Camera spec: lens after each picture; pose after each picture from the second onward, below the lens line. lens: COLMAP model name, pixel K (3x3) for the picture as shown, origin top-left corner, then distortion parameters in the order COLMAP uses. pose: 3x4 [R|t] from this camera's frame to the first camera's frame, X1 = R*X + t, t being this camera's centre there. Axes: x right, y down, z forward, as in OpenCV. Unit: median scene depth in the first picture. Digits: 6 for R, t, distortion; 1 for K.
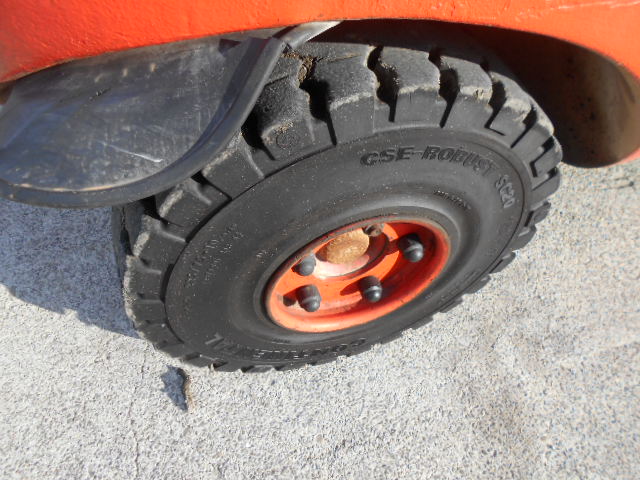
lens RADIAL K [[495.4, 0, 320.0], [0, 495.4, 240.0], [0, 0, 1]] dist [0.002153, 0.001089]
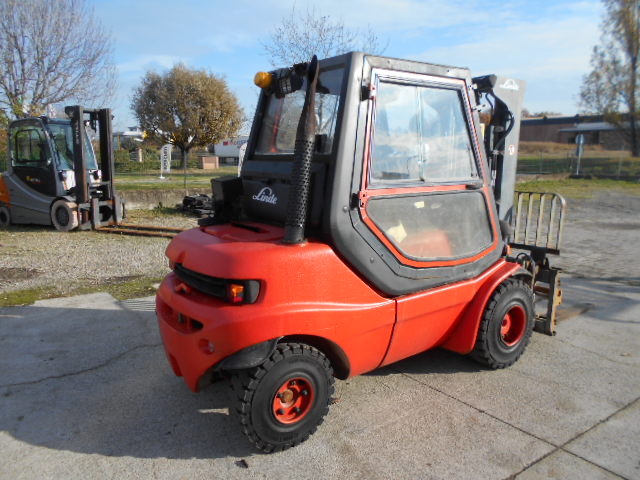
lens RADIAL K [[495.4, 0, 320.0], [0, 495.4, 240.0], [0, 0, 1]] dist [0.002153, 0.001089]
pose [[0.945982, -0.080973, 0.313946, -1.022665], [0.276626, 0.706622, -0.651278, 2.158377], [-0.169105, 0.702943, 0.690851, -3.195380]]
